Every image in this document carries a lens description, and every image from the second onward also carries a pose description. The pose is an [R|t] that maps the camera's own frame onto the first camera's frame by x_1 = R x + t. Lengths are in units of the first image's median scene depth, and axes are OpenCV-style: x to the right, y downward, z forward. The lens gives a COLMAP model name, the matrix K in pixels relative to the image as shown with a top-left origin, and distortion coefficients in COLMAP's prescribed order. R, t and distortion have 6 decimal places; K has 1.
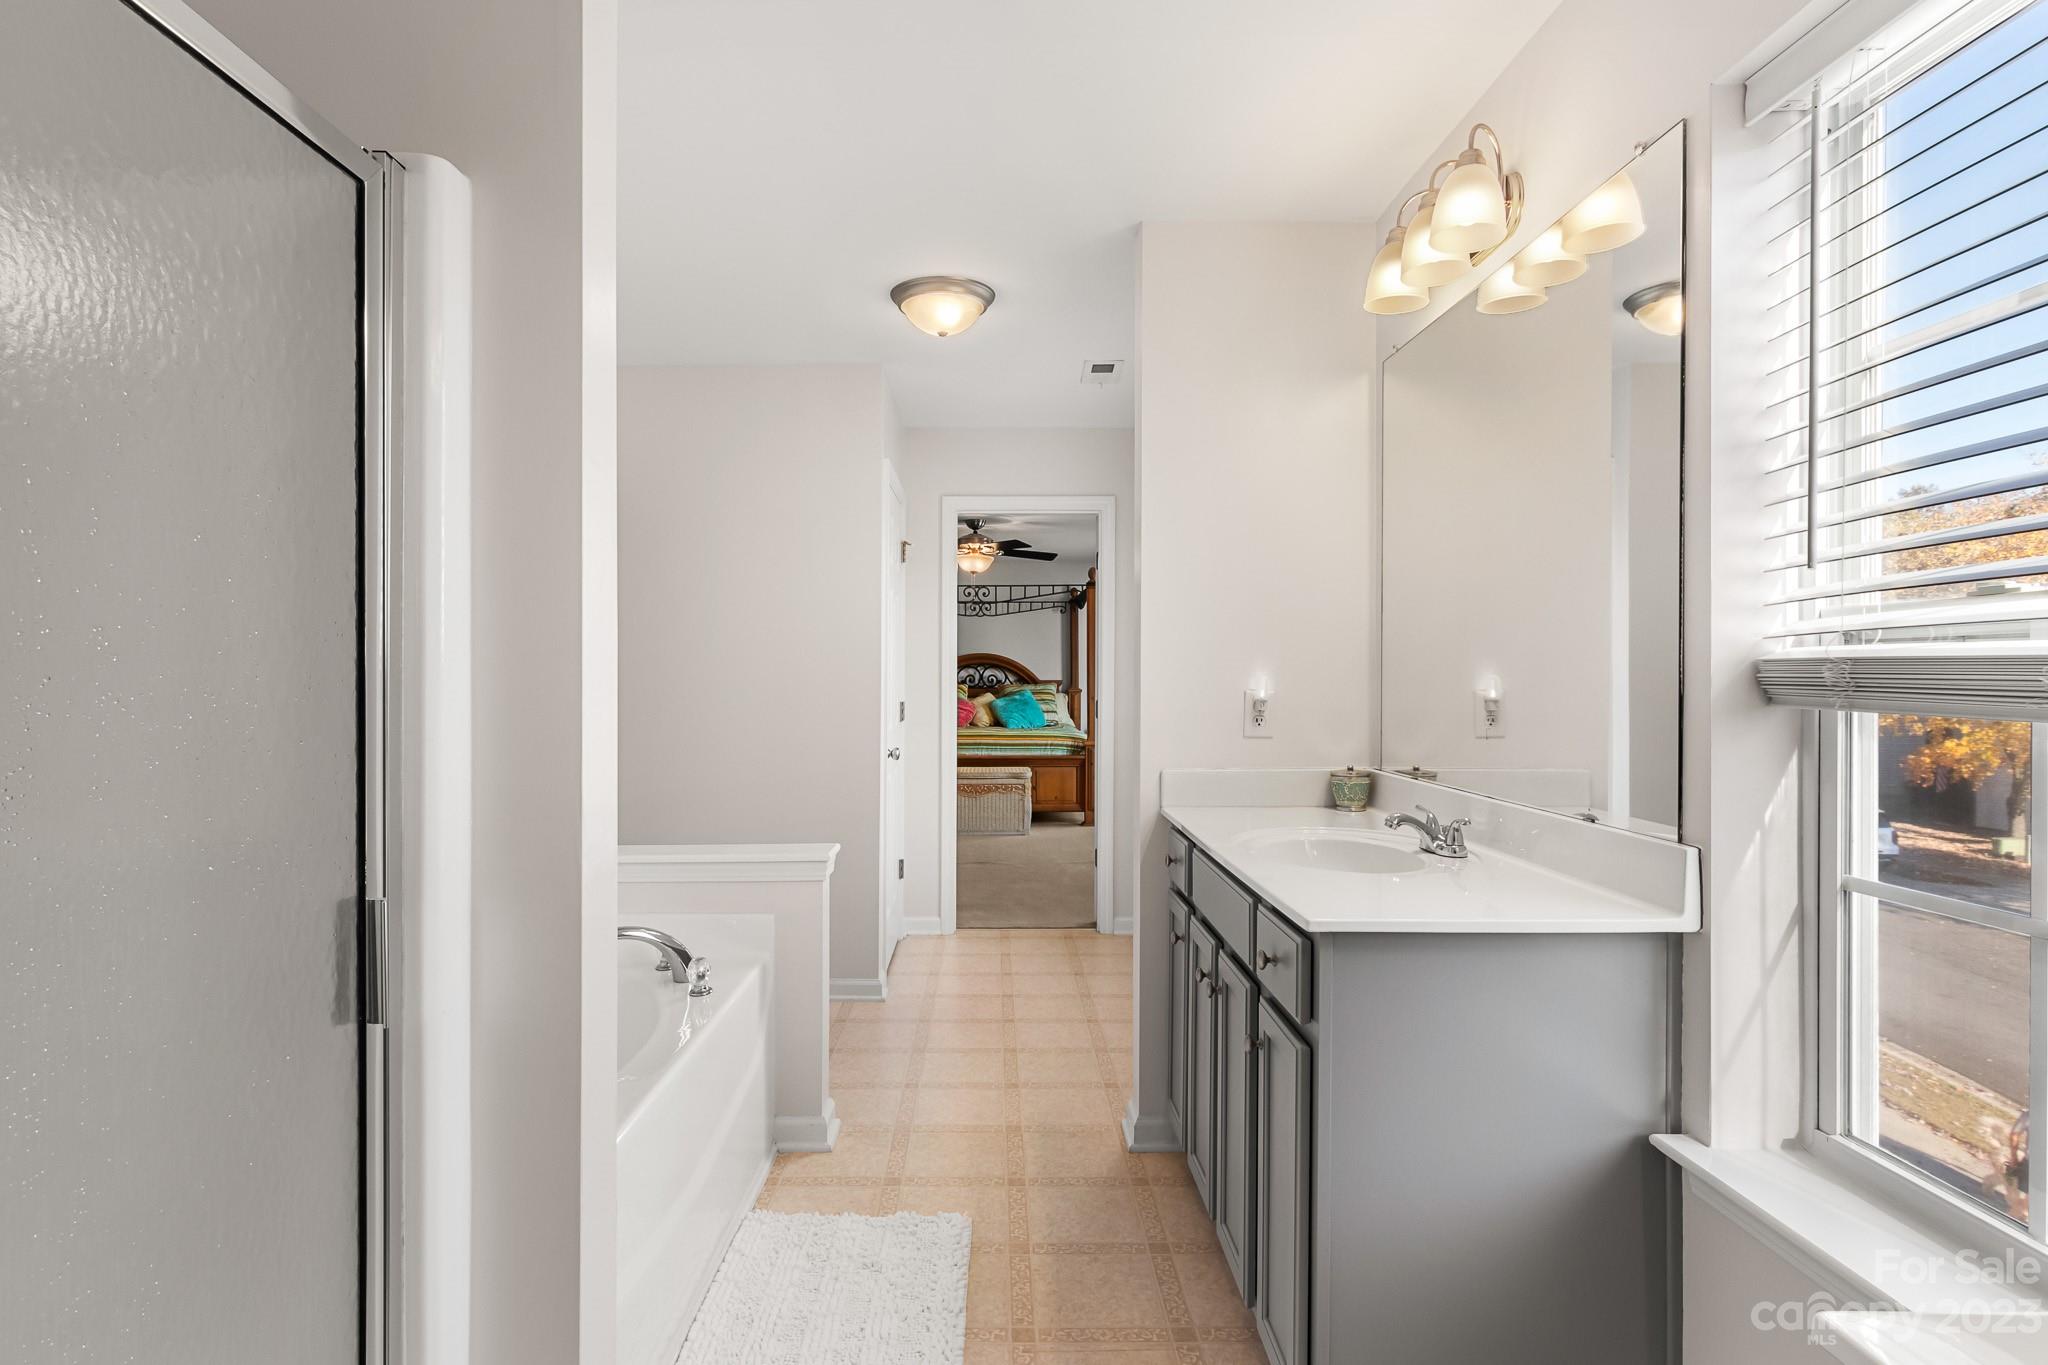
lens RADIAL K [[1059.5, 0, 1022.7], [0, 1059.5, 686.4], [0, 0, 1]] dist [-0.017758, 0.006754]
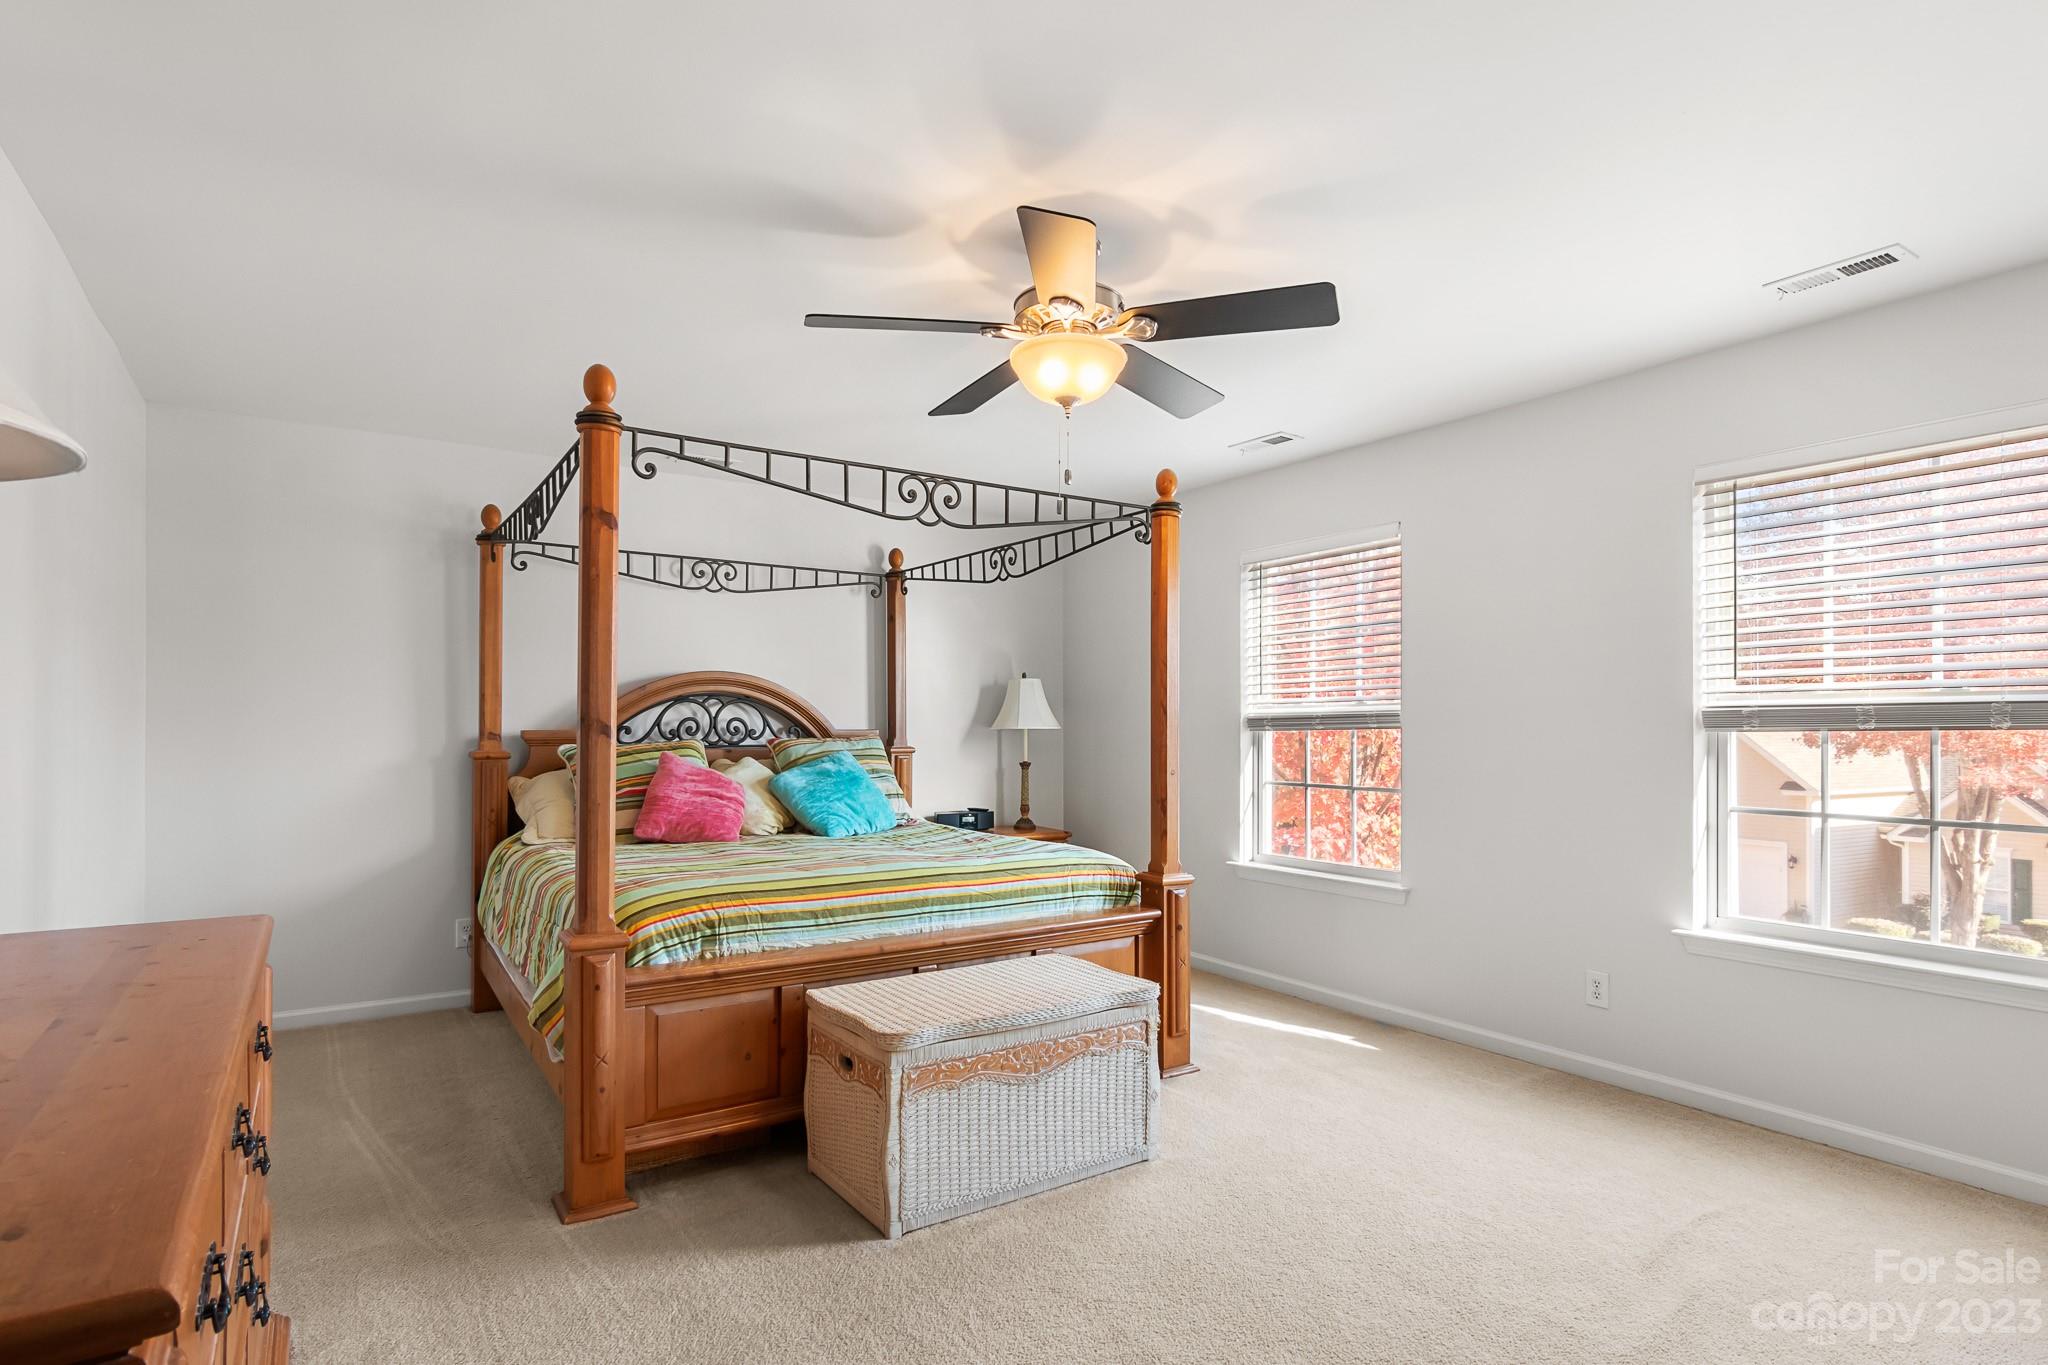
lens RADIAL K [[1059.5, 0, 1033.4], [0, 1059.5, 732.0], [0, 0, 1]] dist [-0.017758, 0.006754]
pose [[0.845648, 0.001244, 0.533739, -0.167869], [-0.000279, 0.999998, -0.001890, -0.004016], [-0.533740, 0.001449, 0.845647, 0.536717]]
